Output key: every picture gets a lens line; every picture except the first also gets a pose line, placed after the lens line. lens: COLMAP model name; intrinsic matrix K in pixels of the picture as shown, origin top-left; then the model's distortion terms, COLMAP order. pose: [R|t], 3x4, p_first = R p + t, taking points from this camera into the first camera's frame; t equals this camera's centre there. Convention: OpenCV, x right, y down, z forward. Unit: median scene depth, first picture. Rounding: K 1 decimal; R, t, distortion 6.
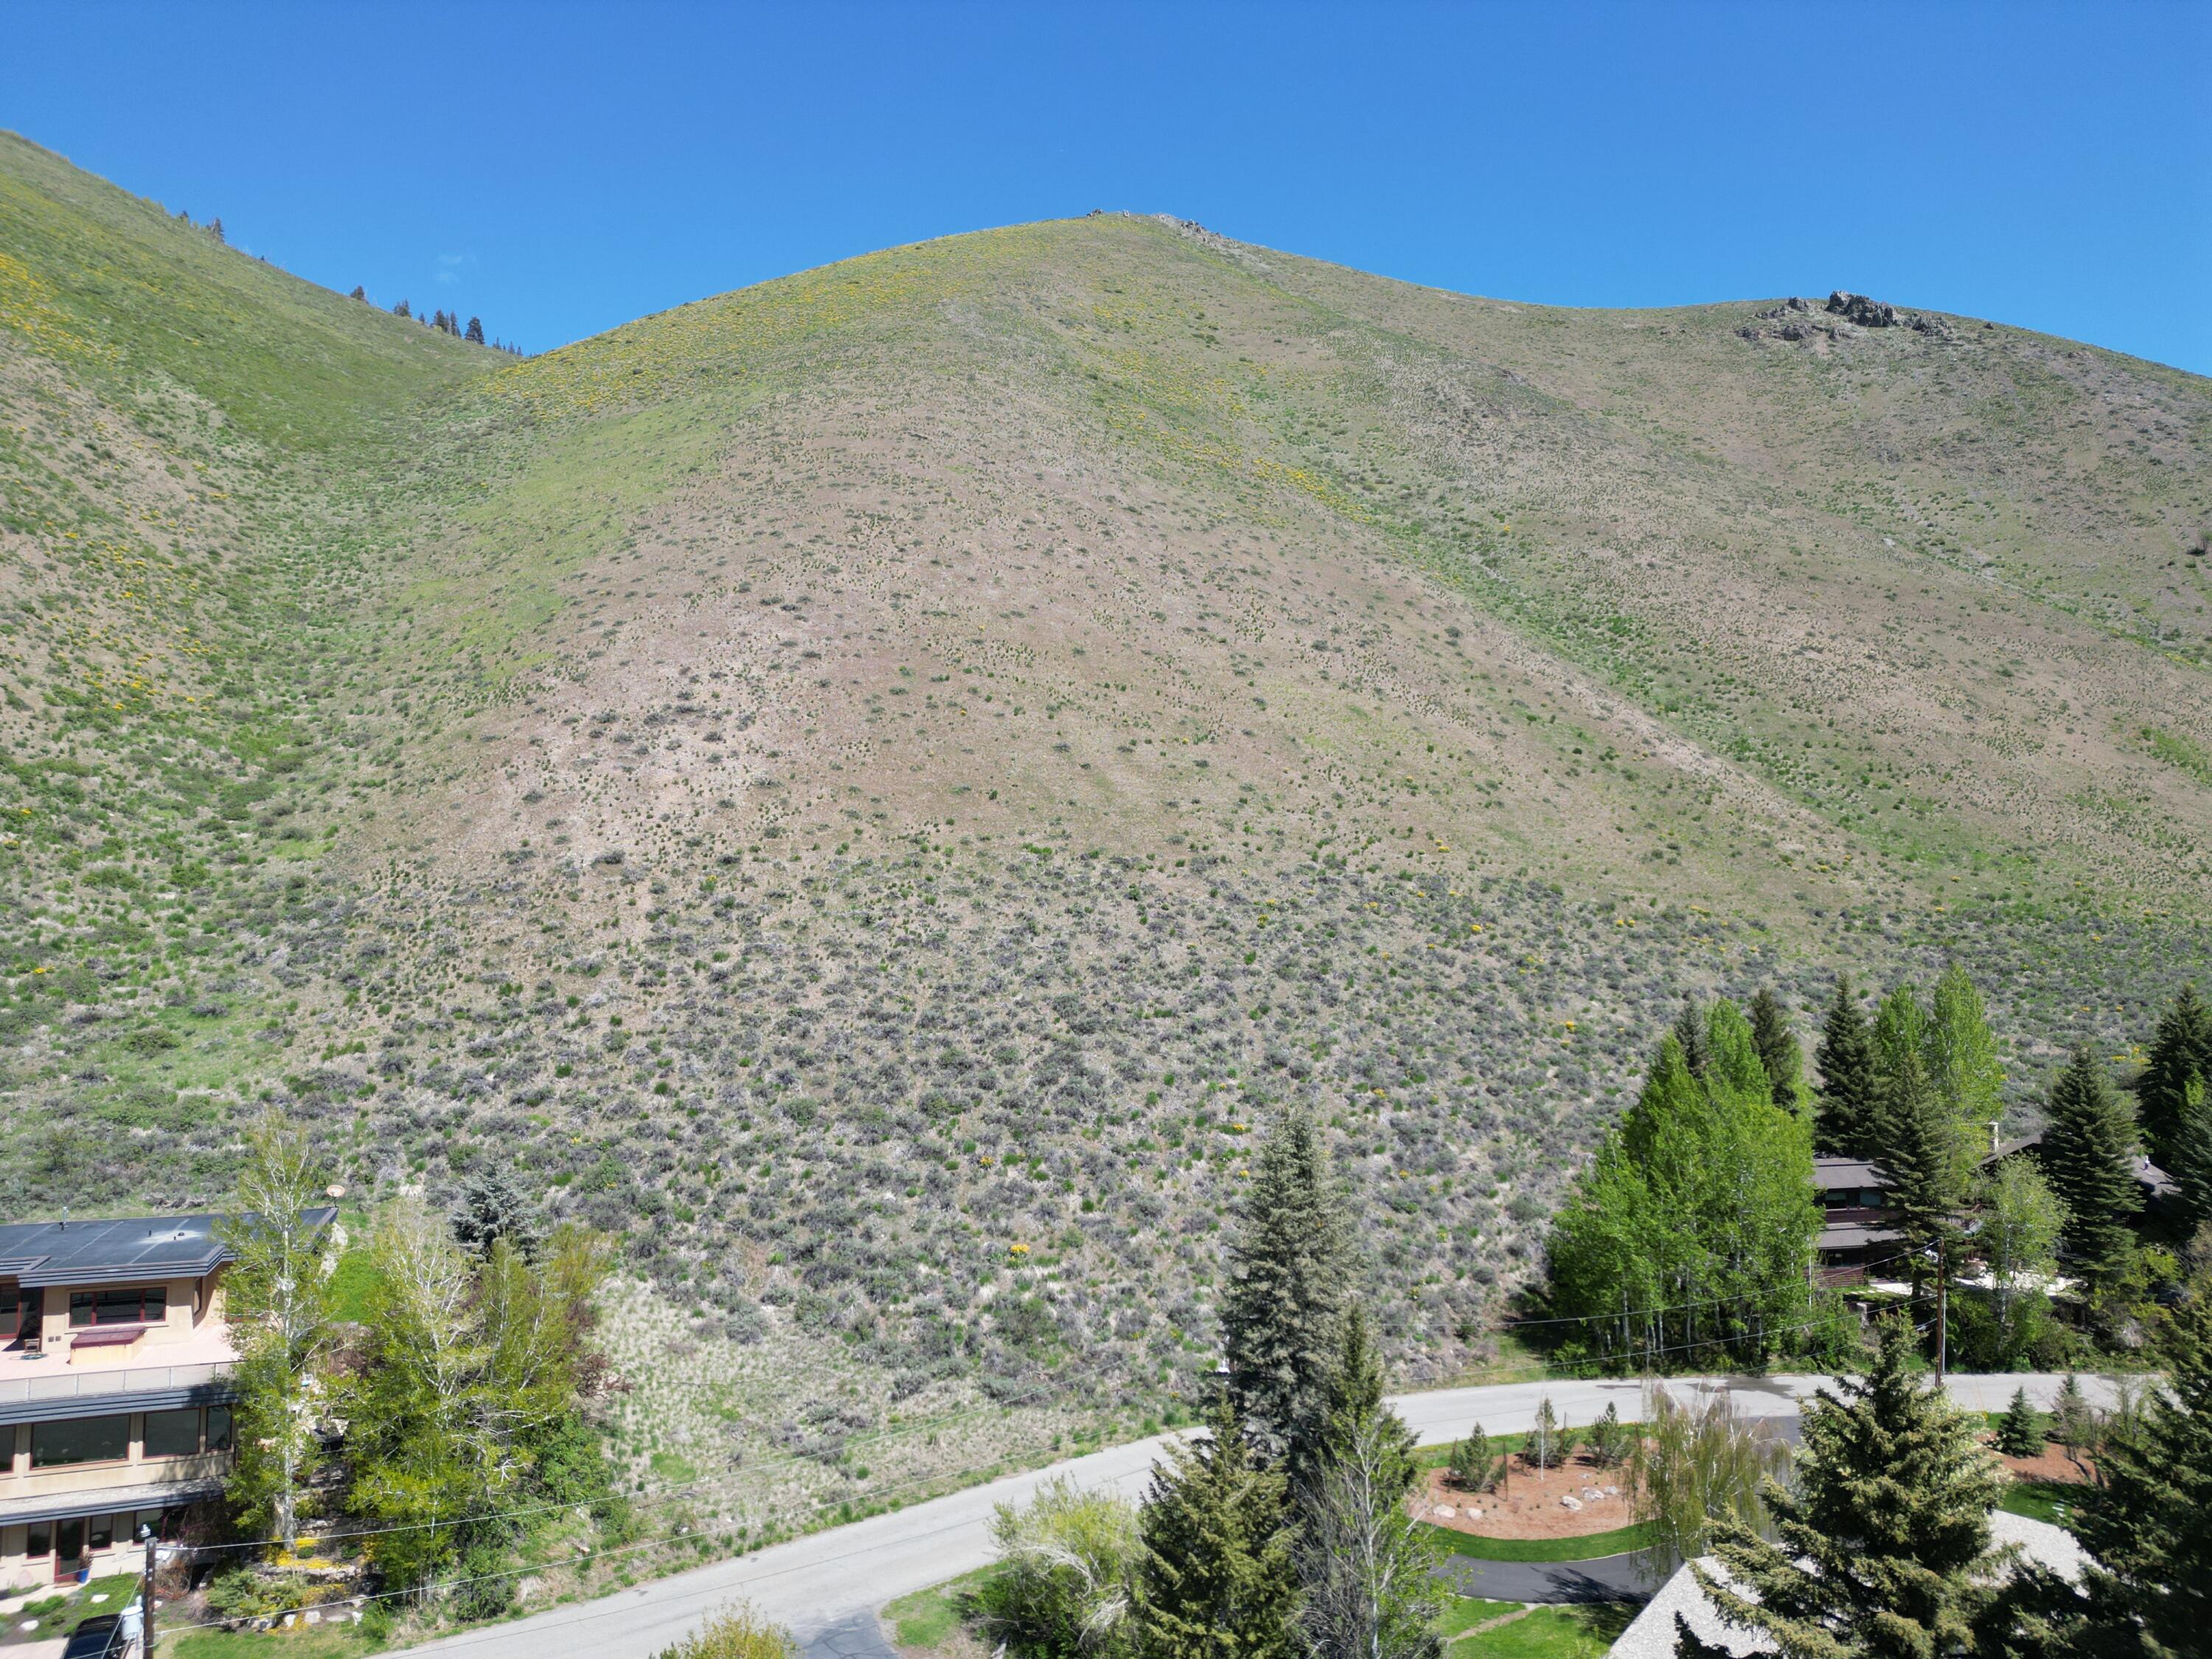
lens RADIAL K [[1536.9, 0, 1113.1], [0, 1536.9, 828.1], [0, 0, 1]] dist [0.083279, -0.077475]
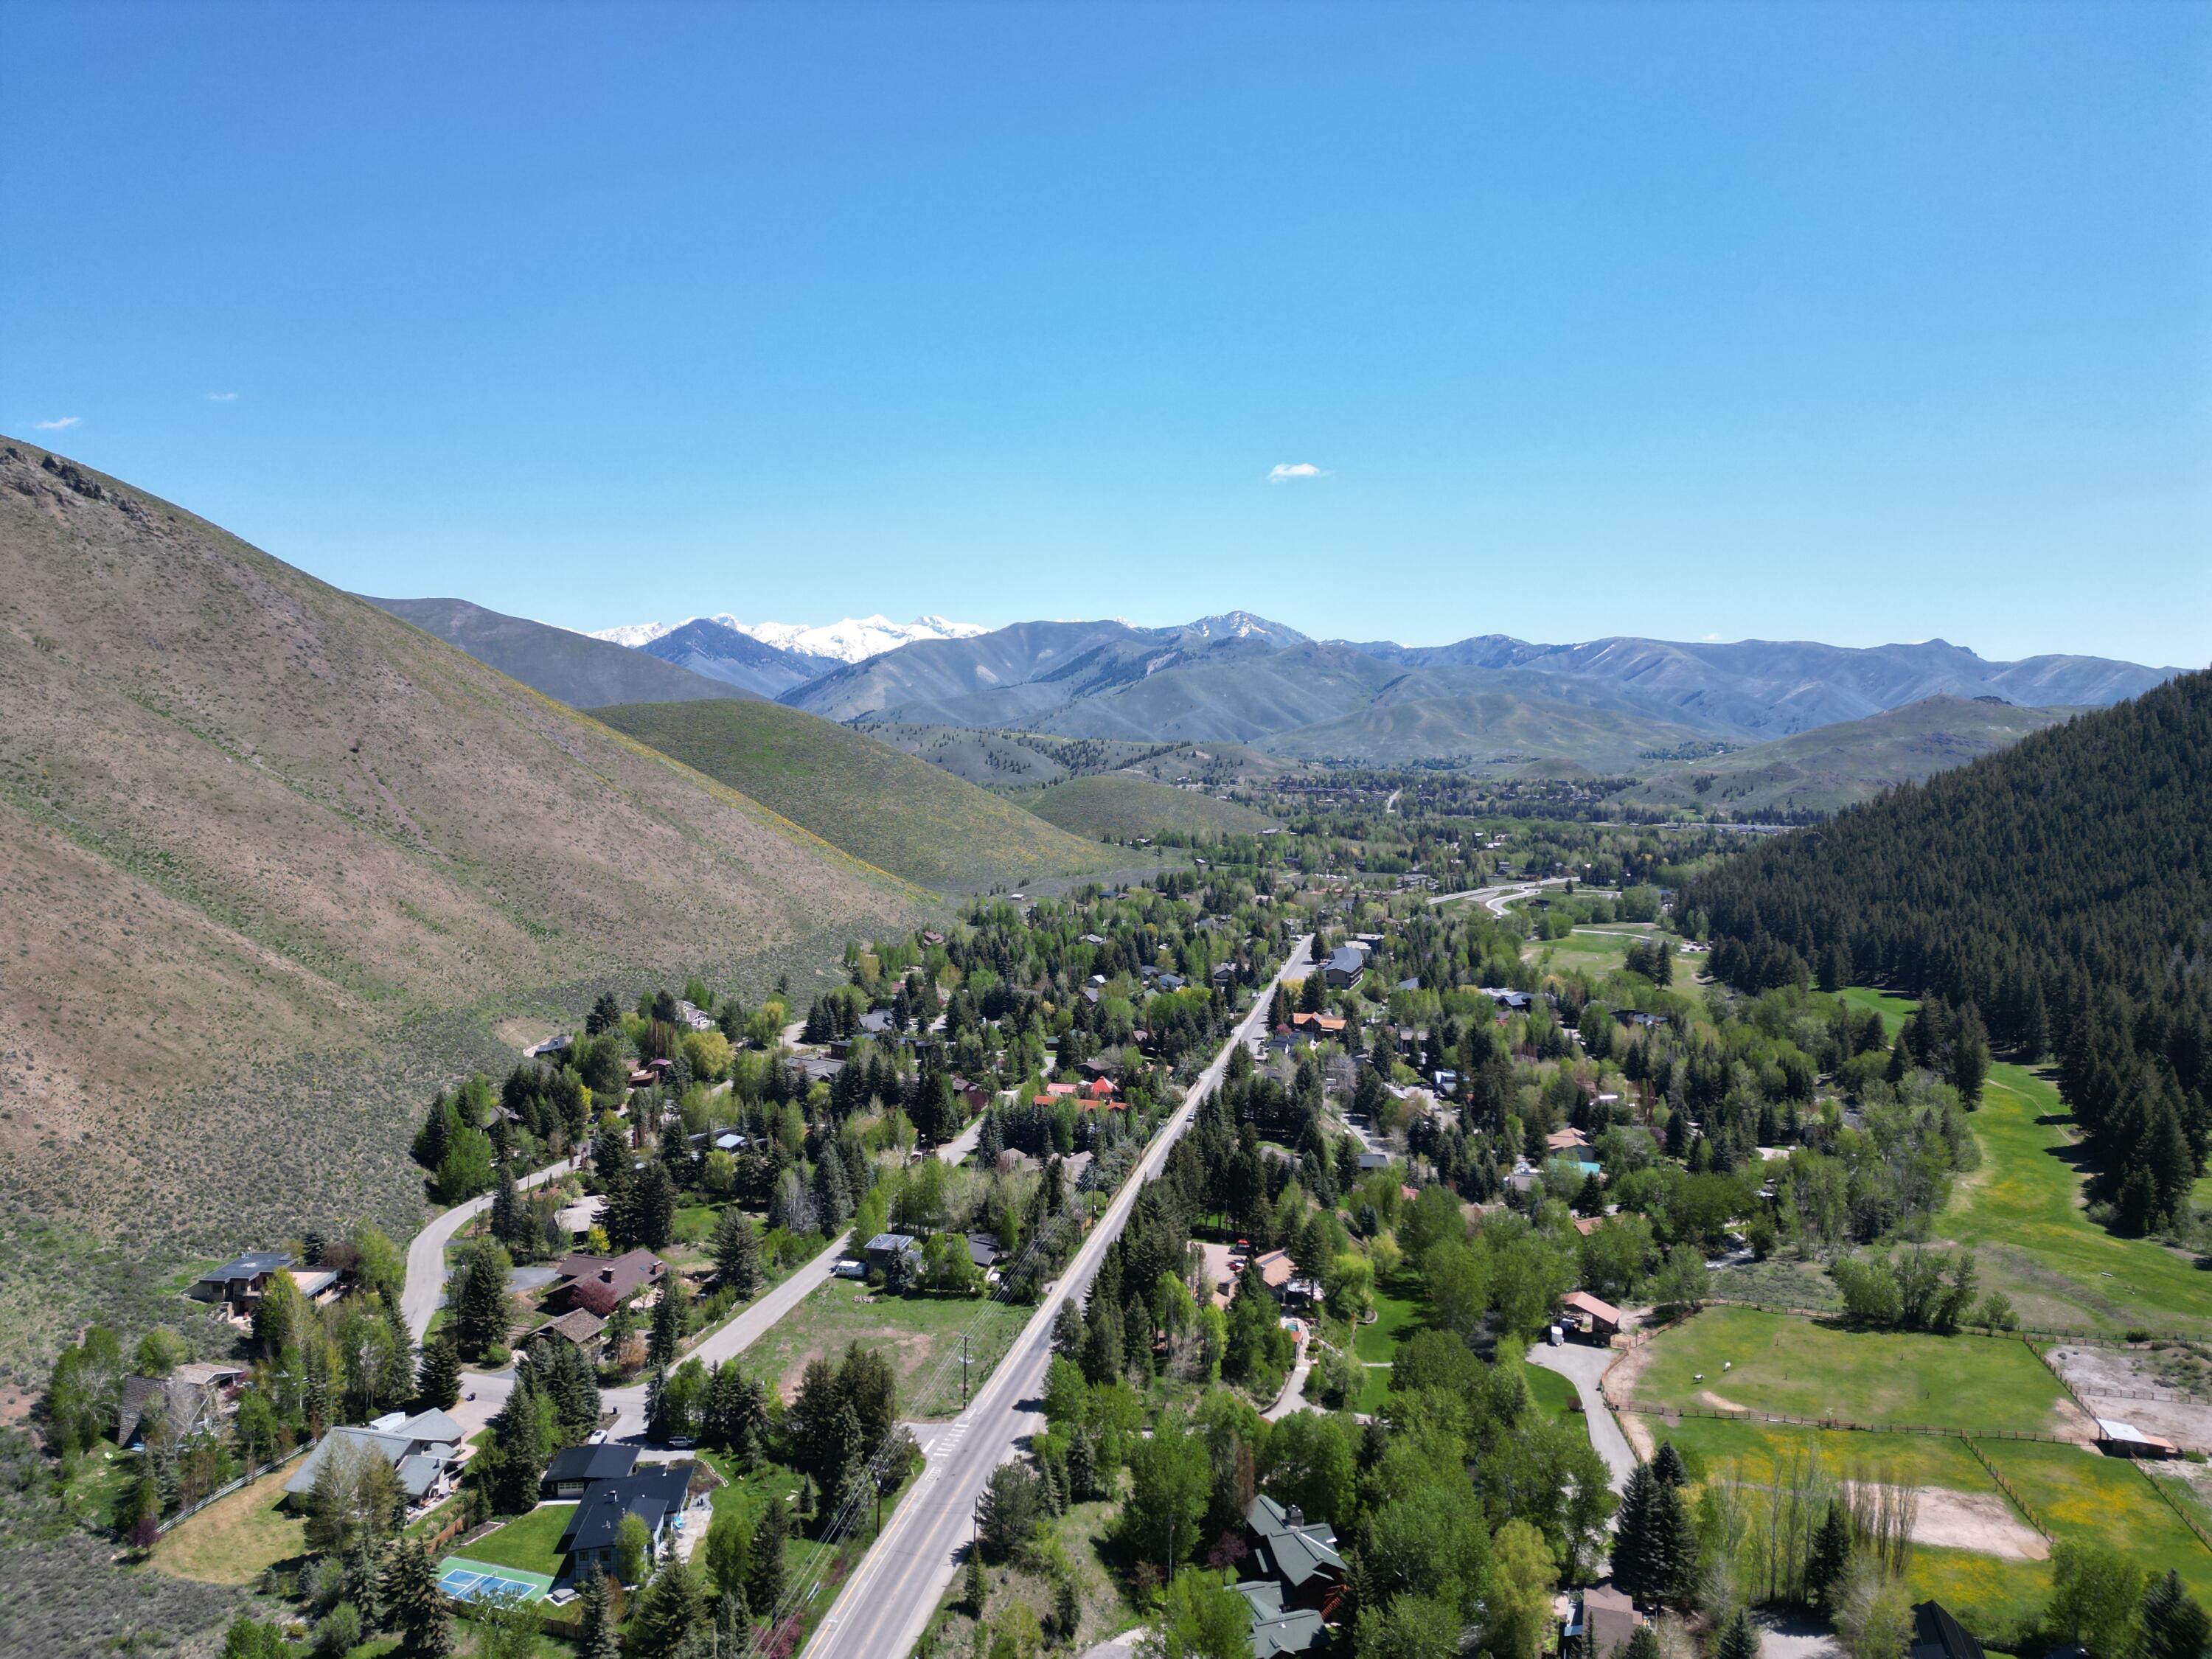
lens RADIAL K [[1536.9, 0, 1109.5], [0, 1536.9, 837.4], [0, 0, 1]] dist [0.083279, -0.077475]
pose [[0.346905, -0.063288, 0.935763, -2.231161], [-0.059957, 0.994184, 0.089466, -0.842328], [-0.935982, -0.087141, 0.341093, -1.500353]]
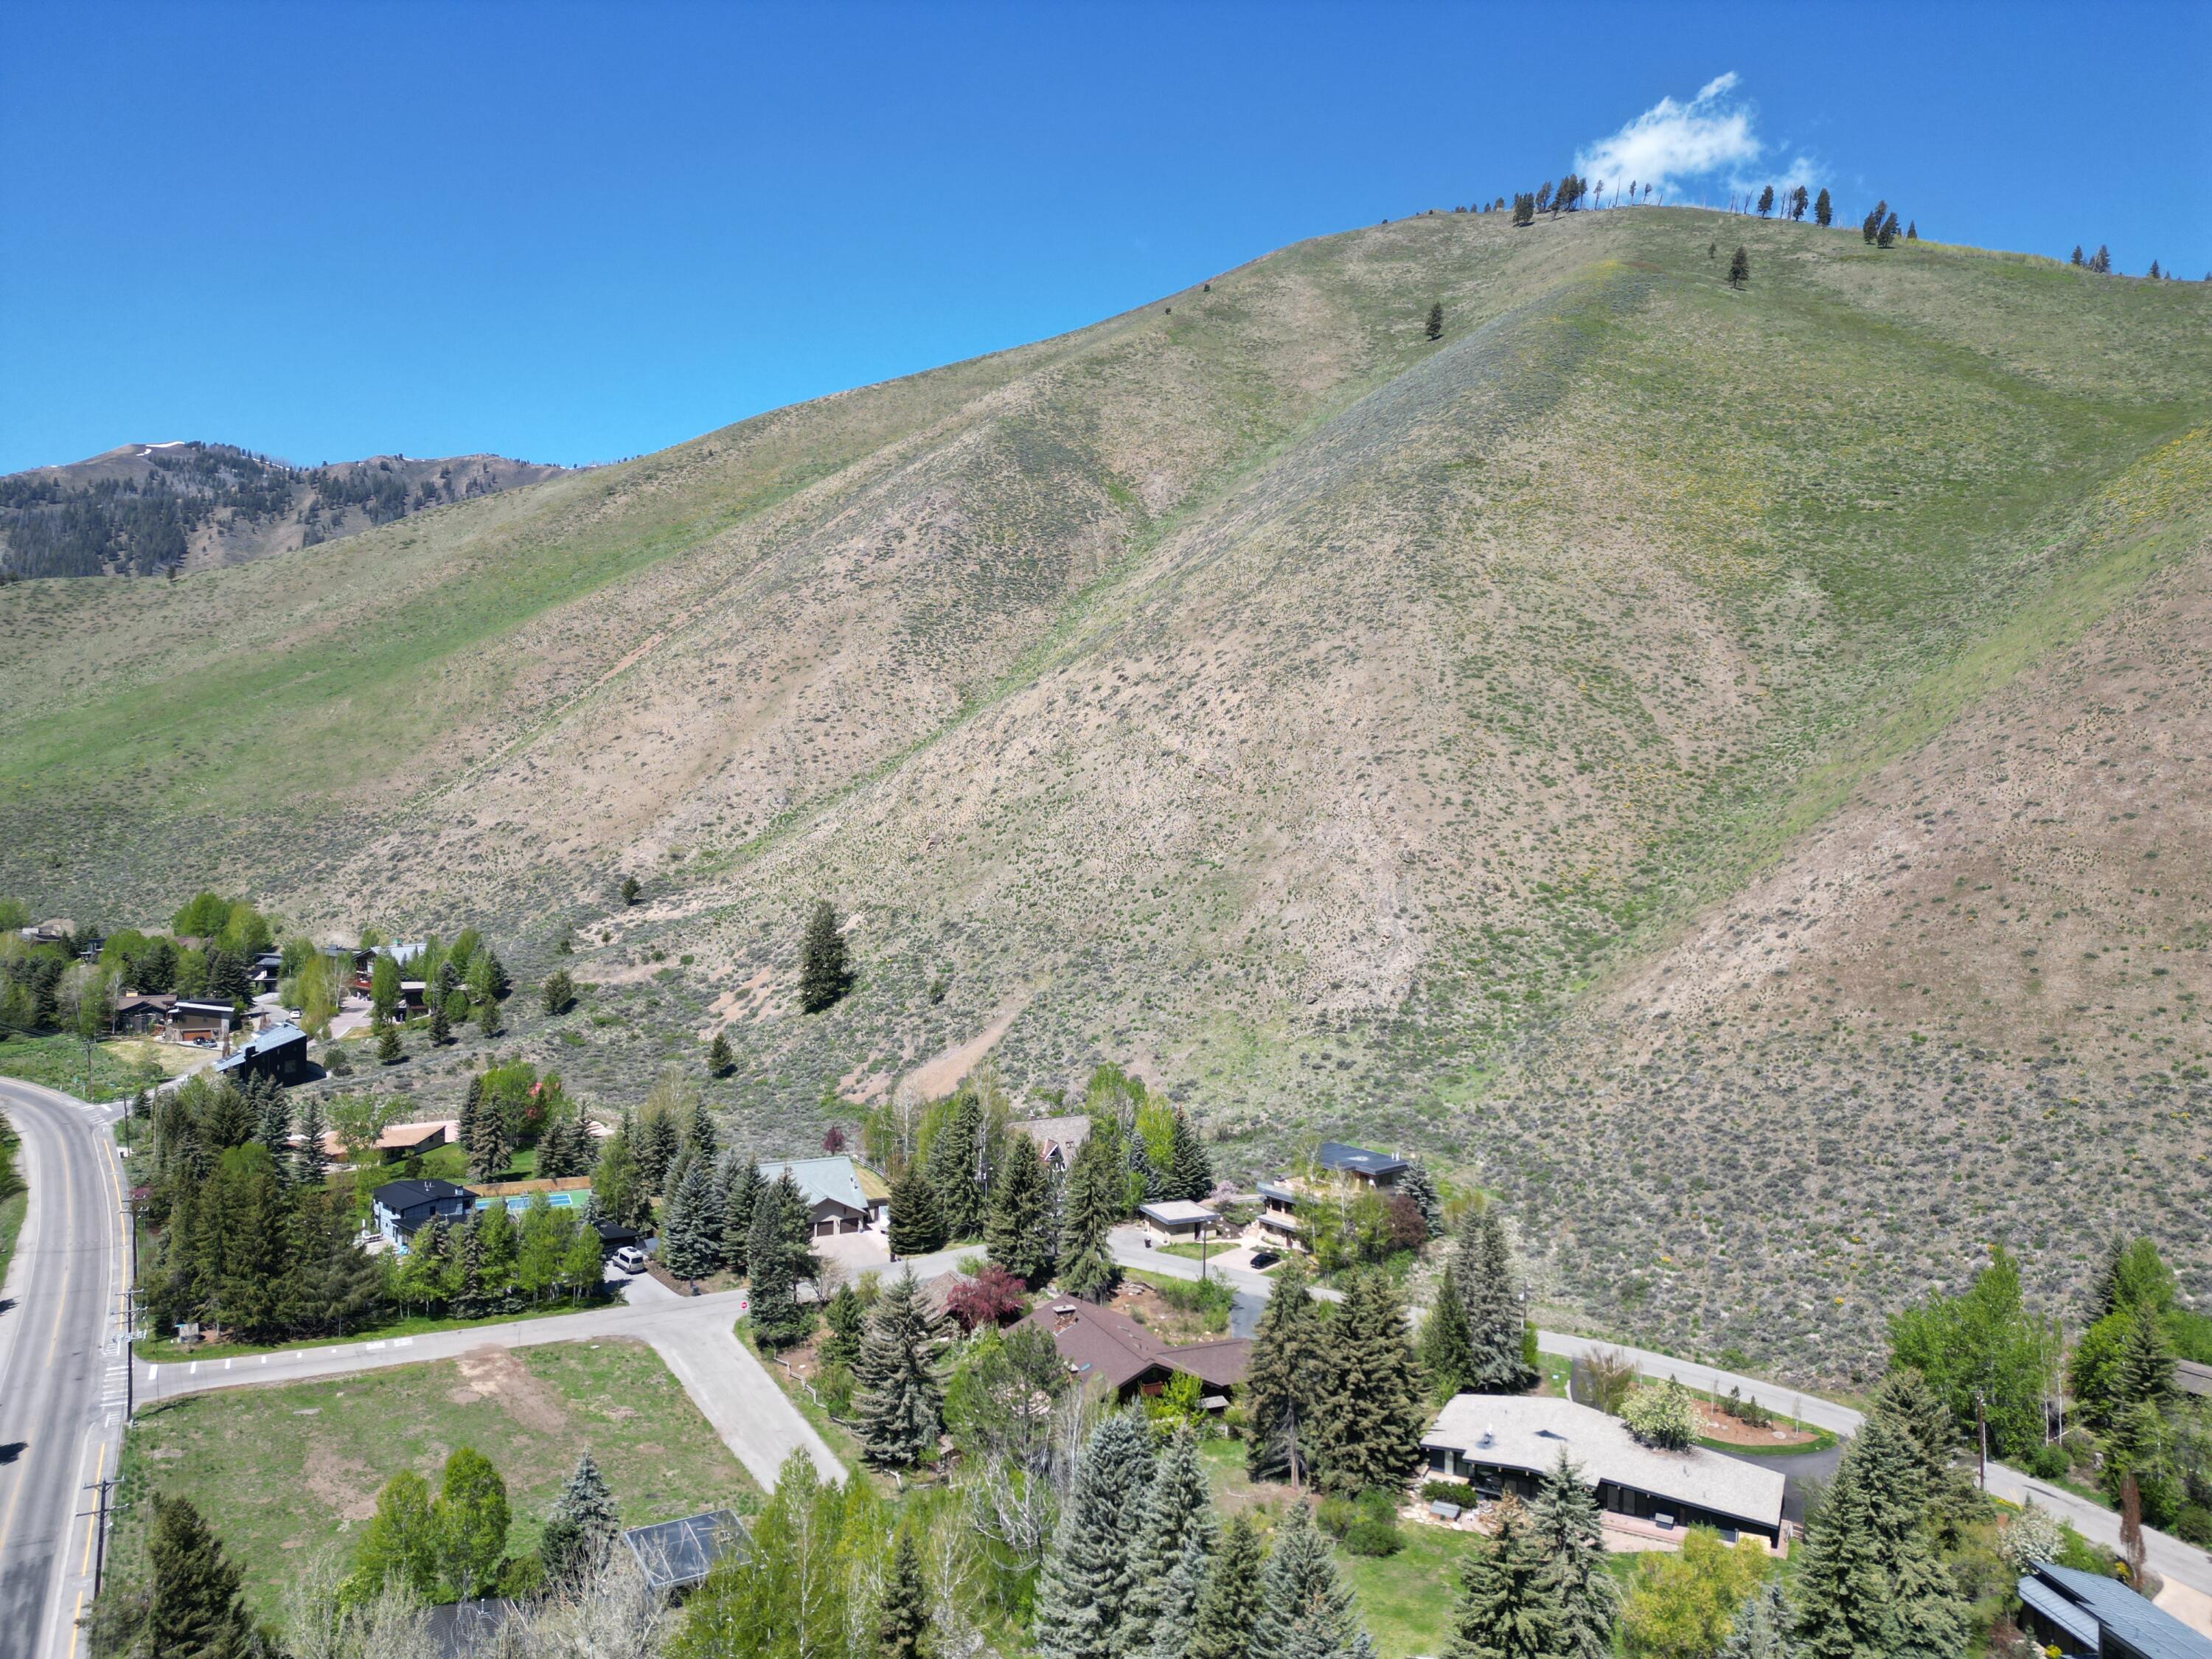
lens RADIAL K [[1536.9, 0, 1110.2], [0, 1536.9, 835.3], [0, 0, 1]] dist [0.083279, -0.077475]
pose [[0.368448, 0.020517, -0.929422, 1.218342], [0.032555, 0.998858, 0.034956, -0.296505], [0.929078, -0.043137, 0.367360, -0.317558]]
